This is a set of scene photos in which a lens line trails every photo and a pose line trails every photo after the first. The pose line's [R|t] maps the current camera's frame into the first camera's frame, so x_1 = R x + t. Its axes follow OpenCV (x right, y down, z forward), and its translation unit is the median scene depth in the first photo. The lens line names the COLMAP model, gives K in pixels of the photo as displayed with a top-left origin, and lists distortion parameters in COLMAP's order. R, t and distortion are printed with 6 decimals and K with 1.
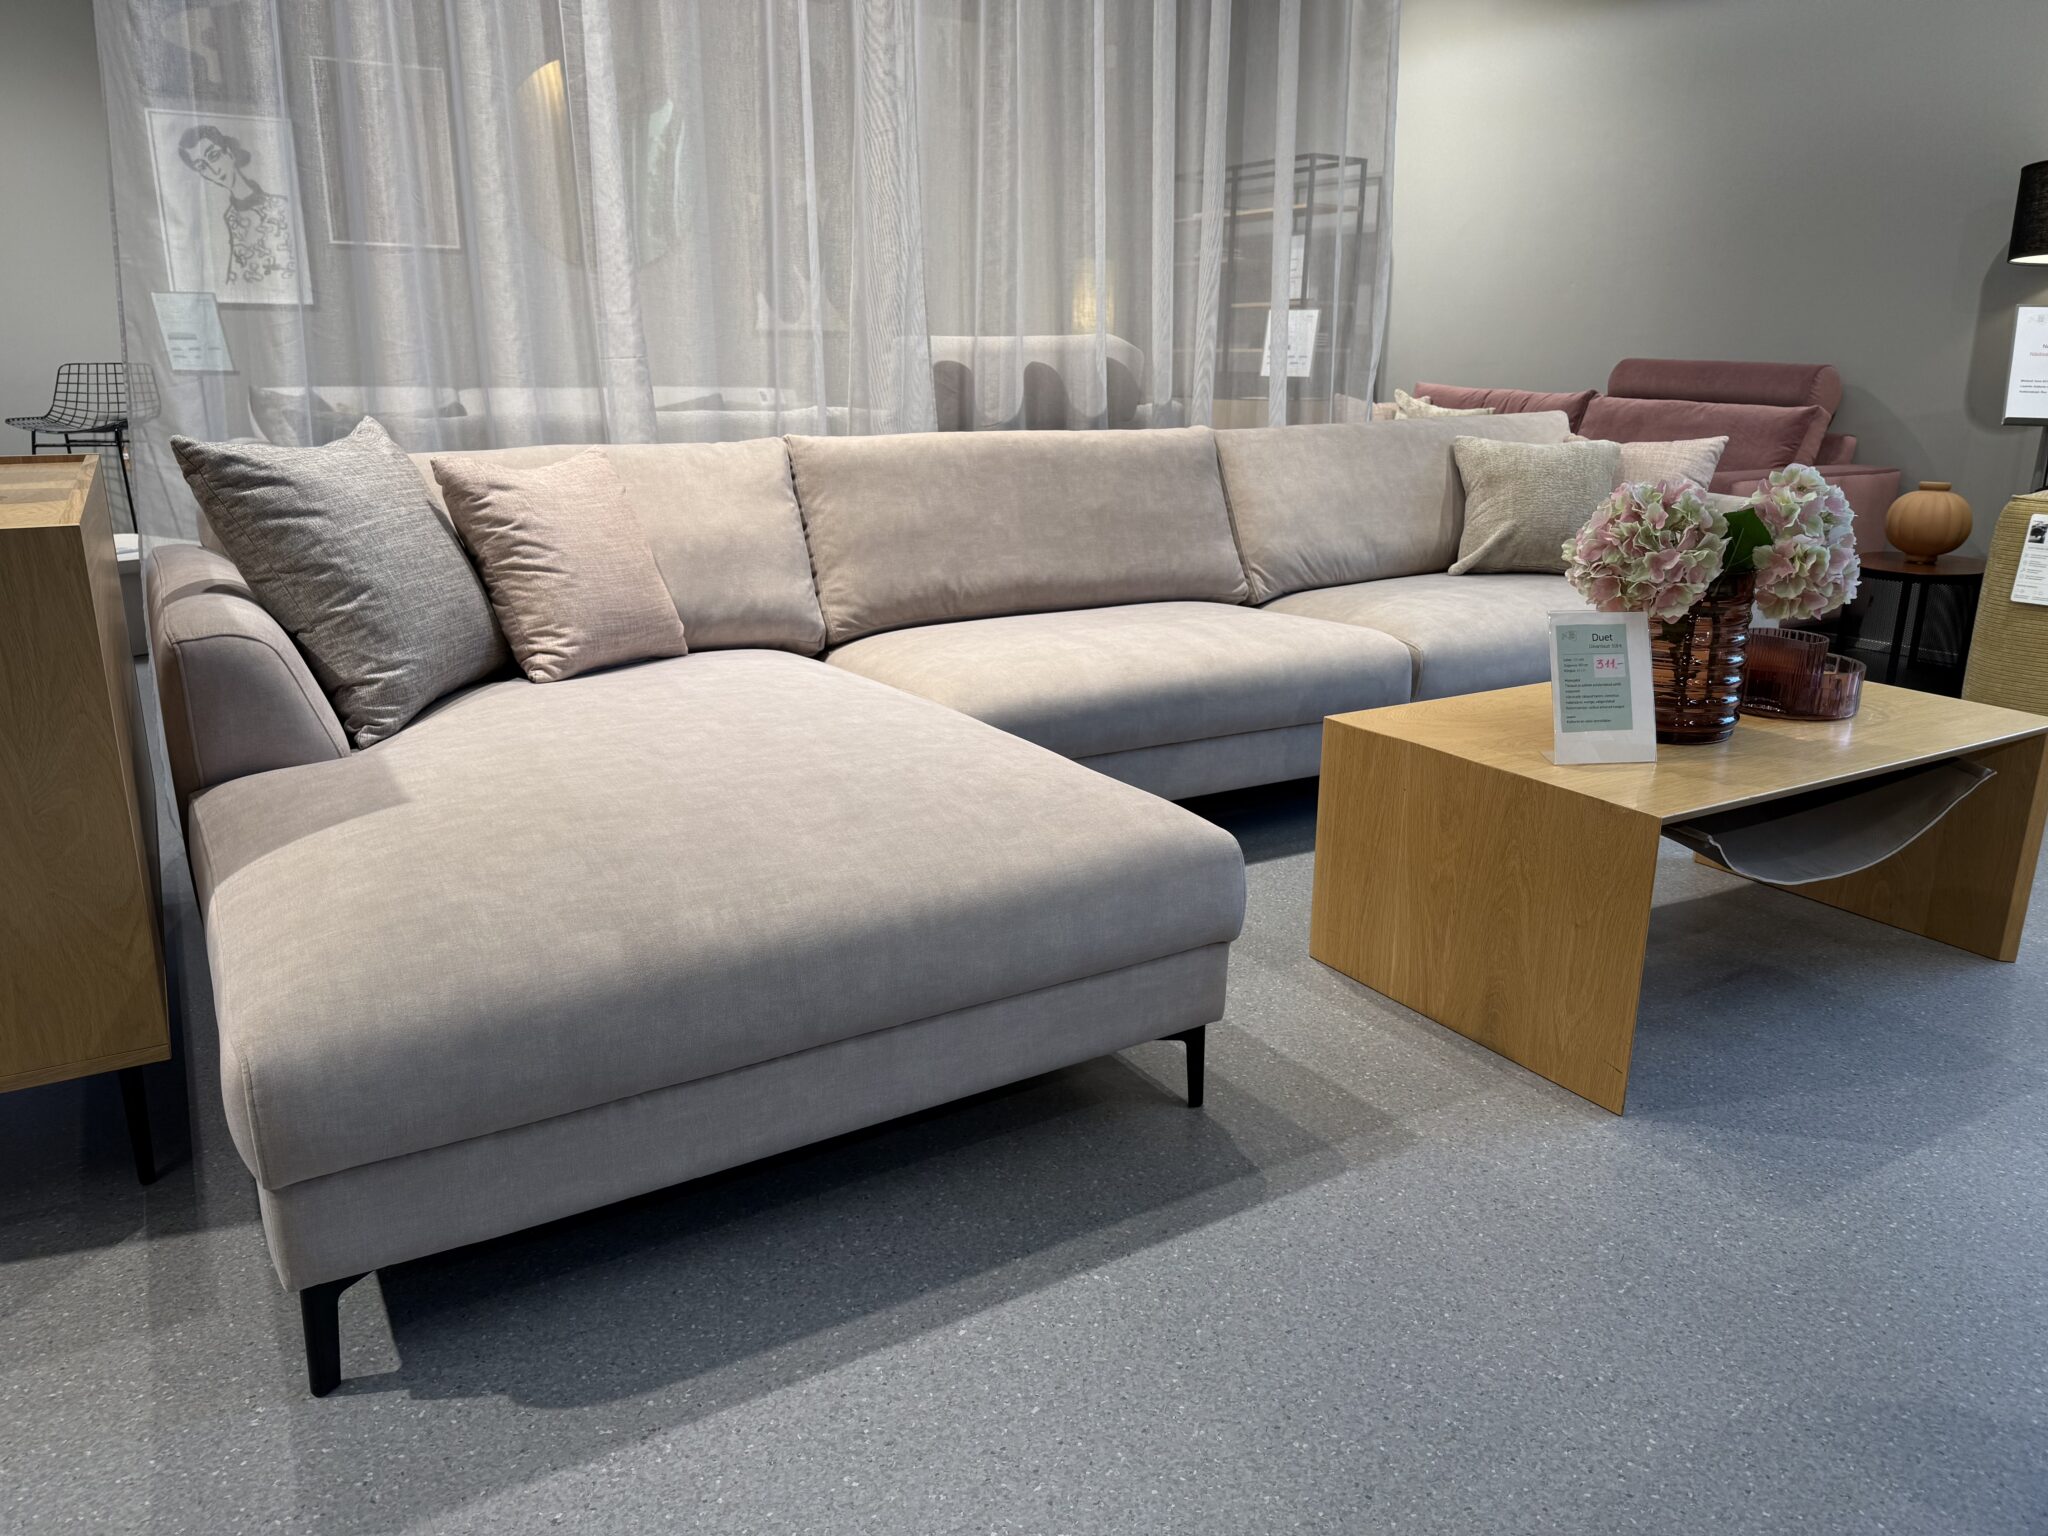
lens RADIAL K [[1425.9, 0, 1024.6], [0, 1425.9, 777.9], [0, 0, 1]] dist [0.172601, -0.328969]
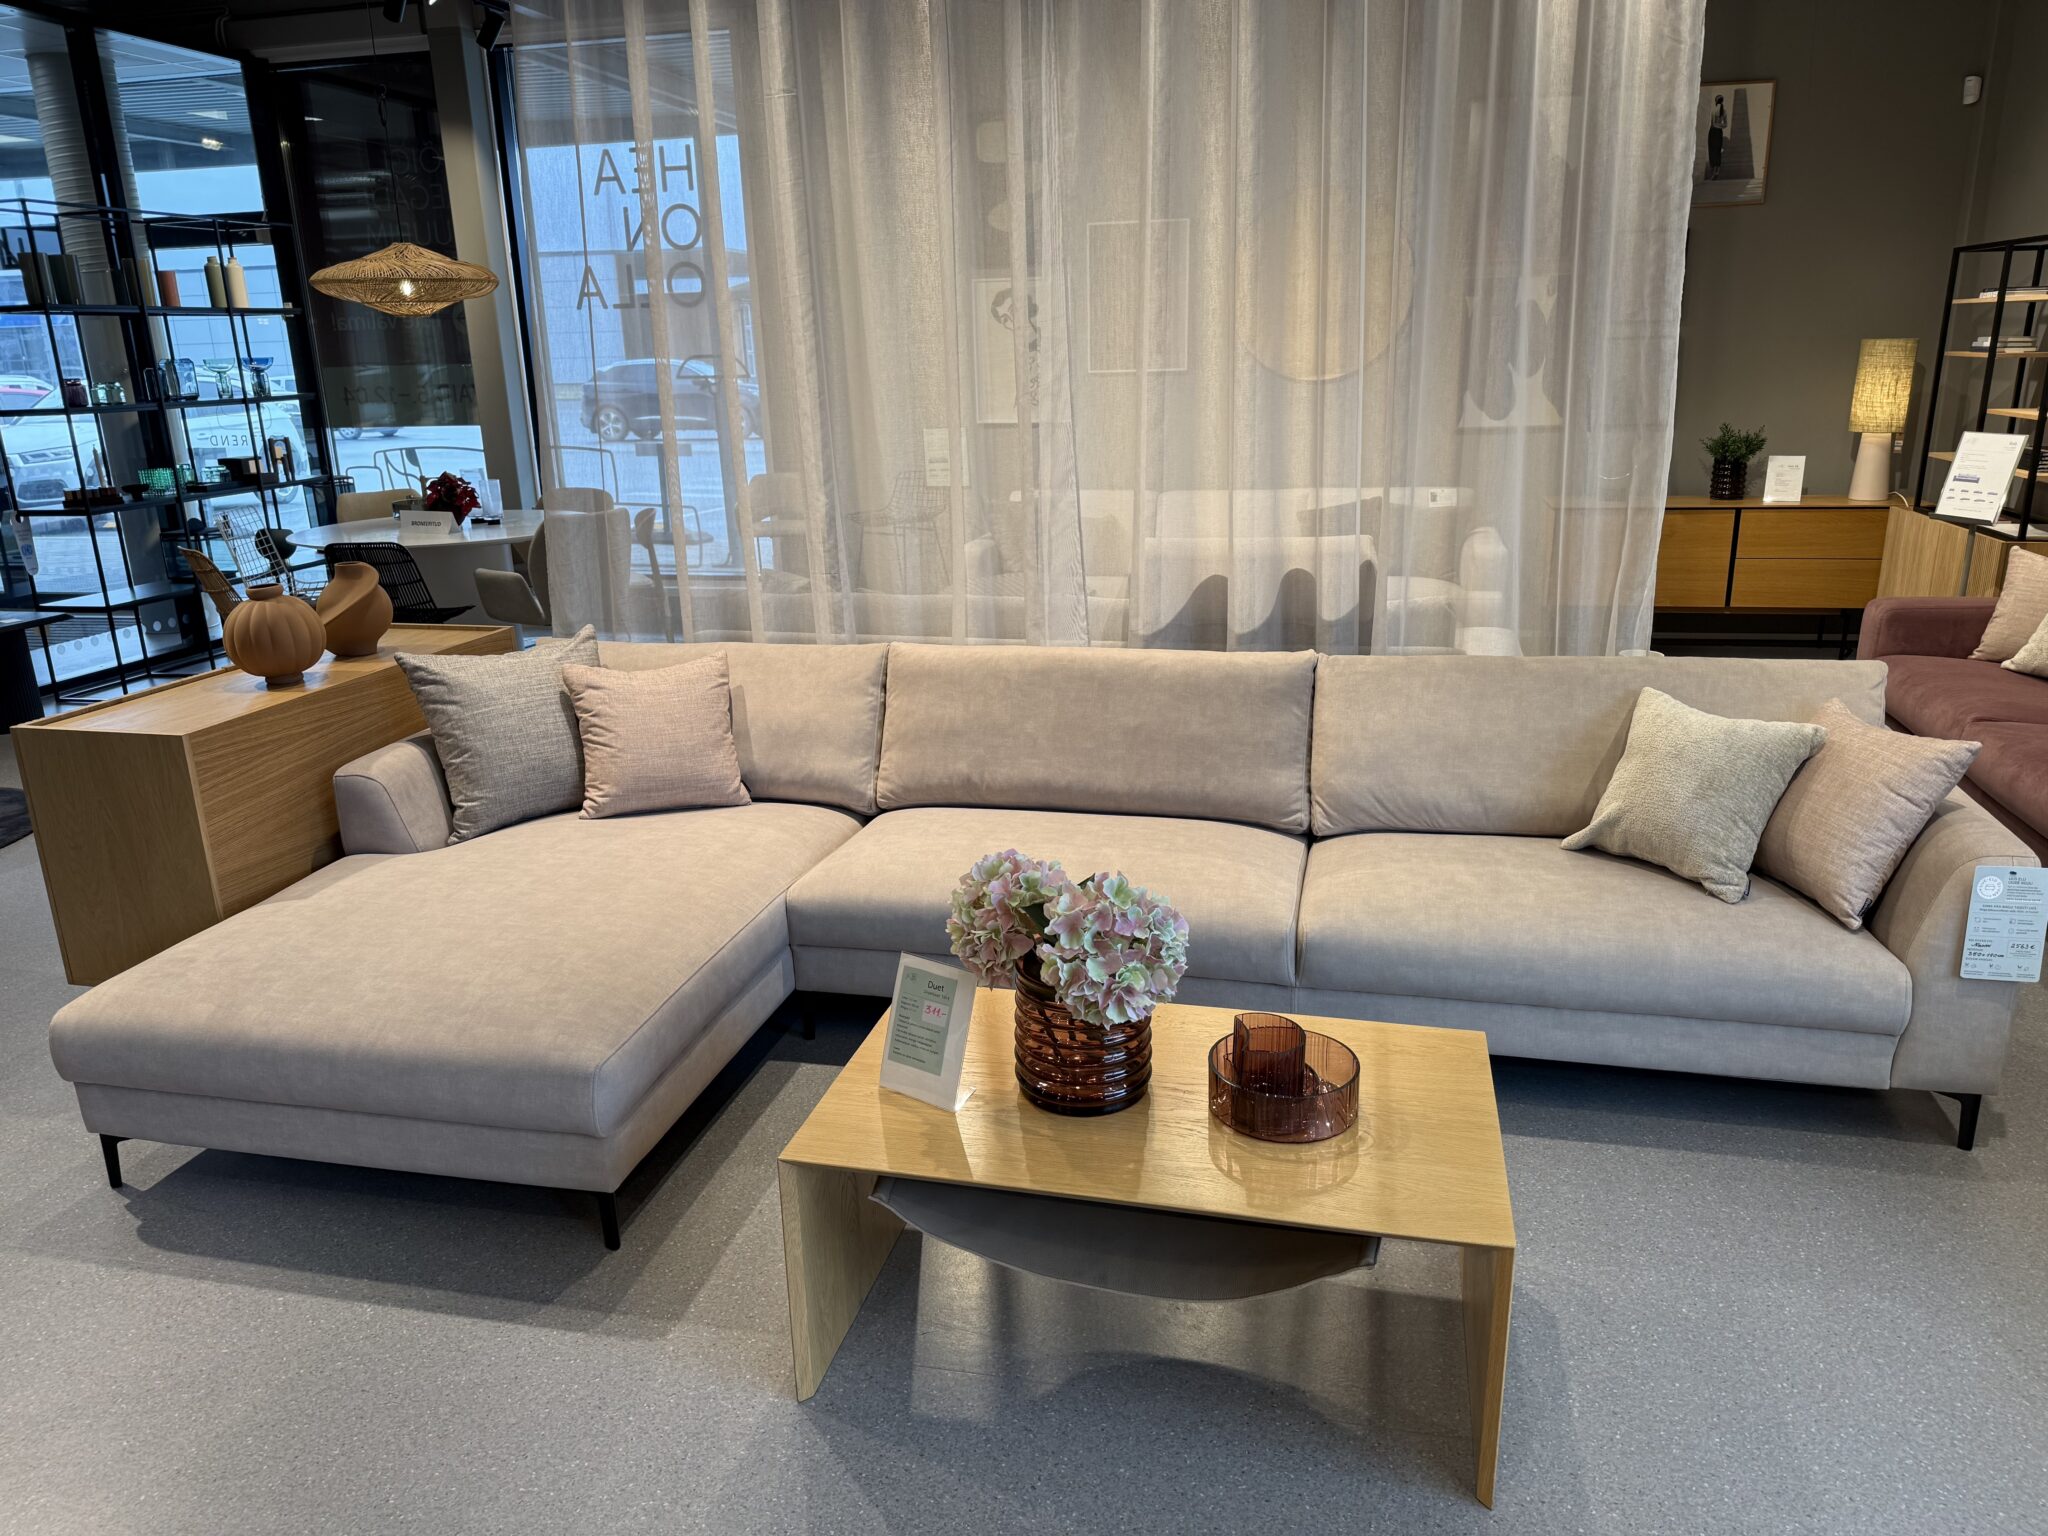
lens RADIAL K [[1425.9, 0, 1024.6], [0, 1425.9, 777.9], [0, 0, 1]] dist [0.172601, -0.328969]
pose [[0.711572, 0.178826, -0.679475, 0.794457], [-0.168414, 0.982287, 0.082151, -0.242376], [0.682131, 0.055977, 0.729085, 0.165706]]
